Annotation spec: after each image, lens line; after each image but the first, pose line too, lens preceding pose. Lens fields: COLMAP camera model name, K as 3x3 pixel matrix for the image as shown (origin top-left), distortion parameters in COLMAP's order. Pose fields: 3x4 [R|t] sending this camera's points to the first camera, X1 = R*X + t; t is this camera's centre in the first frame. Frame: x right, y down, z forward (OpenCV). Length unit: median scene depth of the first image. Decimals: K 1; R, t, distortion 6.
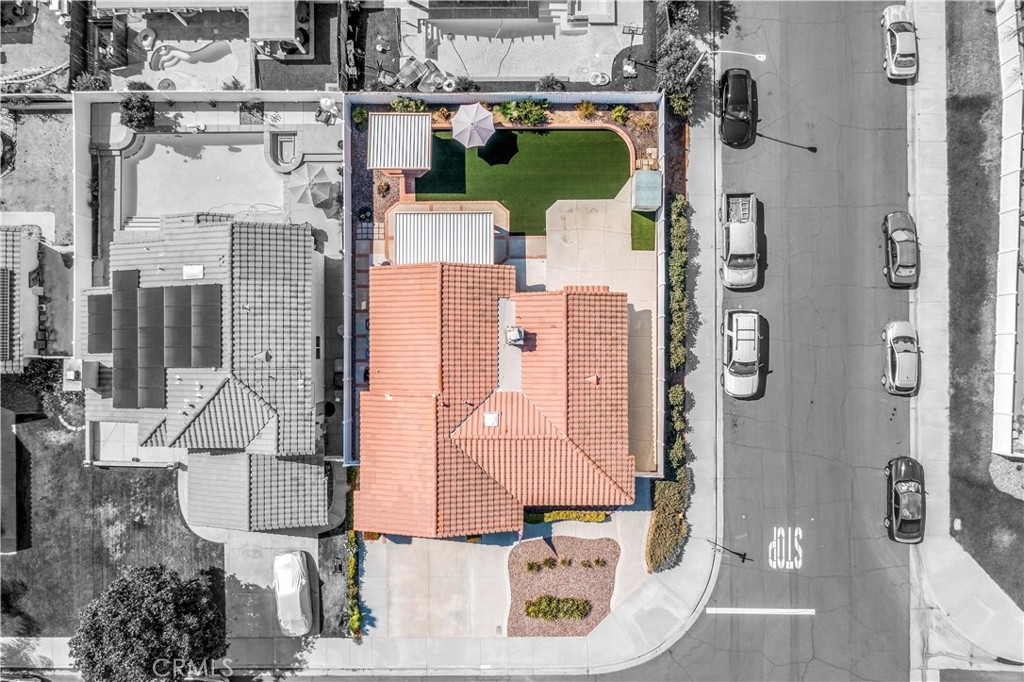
lens RADIAL K [[822.1, 0, 515.5], [0, 822.1, 343.2], [0, 0, 1]] dist [-0.015374, 0.002516]
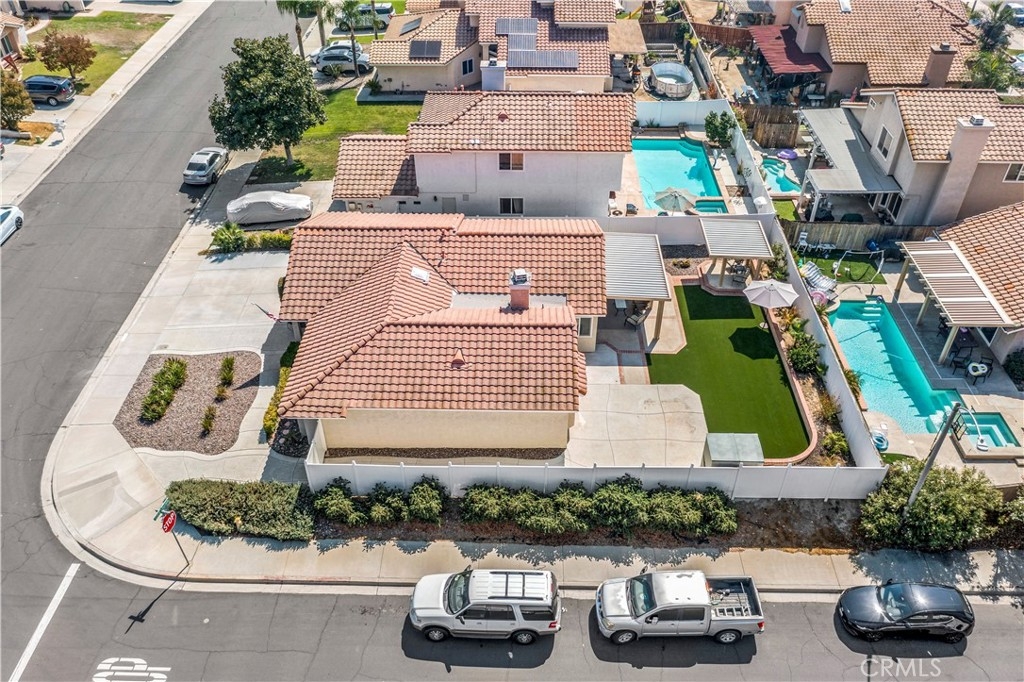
lens RADIAL K [[822.1, 0, 515.5], [0, 822.1, 343.2], [0, 0, 1]] dist [-0.015374, 0.002516]
pose [[-0.021047, 0.635520, -0.771797, 0.603940], [-0.999763, -0.009047, 0.019814, -0.019765], [0.005609, 0.772031, 0.635560, 0.478847]]
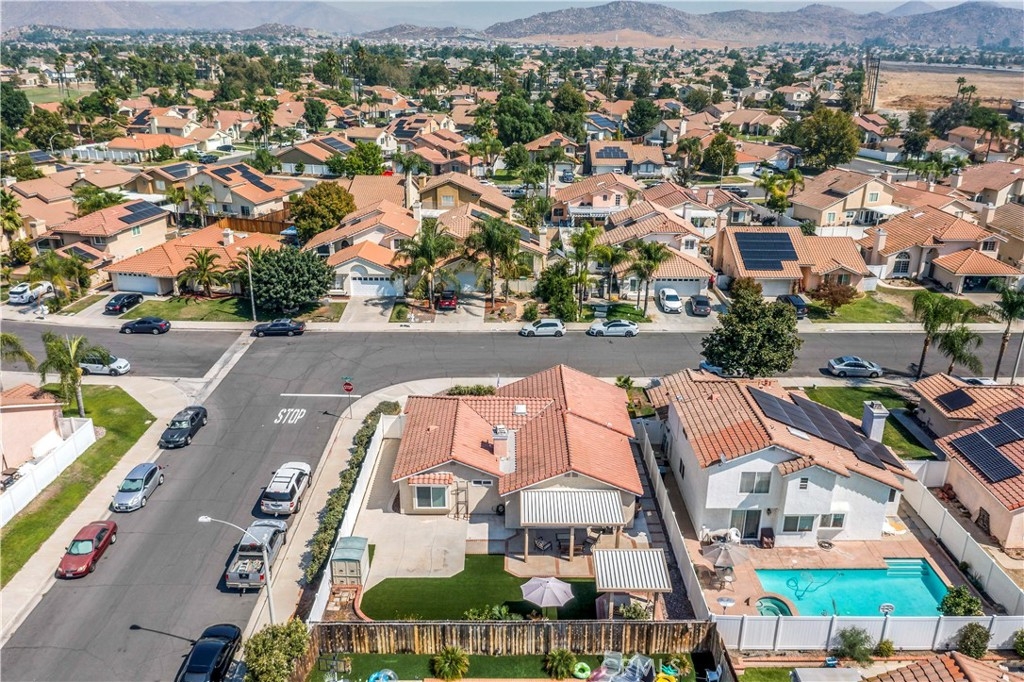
lens RADIAL K [[822.1, 0, 515.5], [0, 822.1, 343.2], [0, 0, 1]] dist [-0.015374, 0.002516]
pose [[-0.999977, -0.004732, -0.004864, -0.013786], [-0.002910, -0.348492, 0.937307, -0.913087], [-0.006130, 0.937300, 0.348470, 0.449865]]
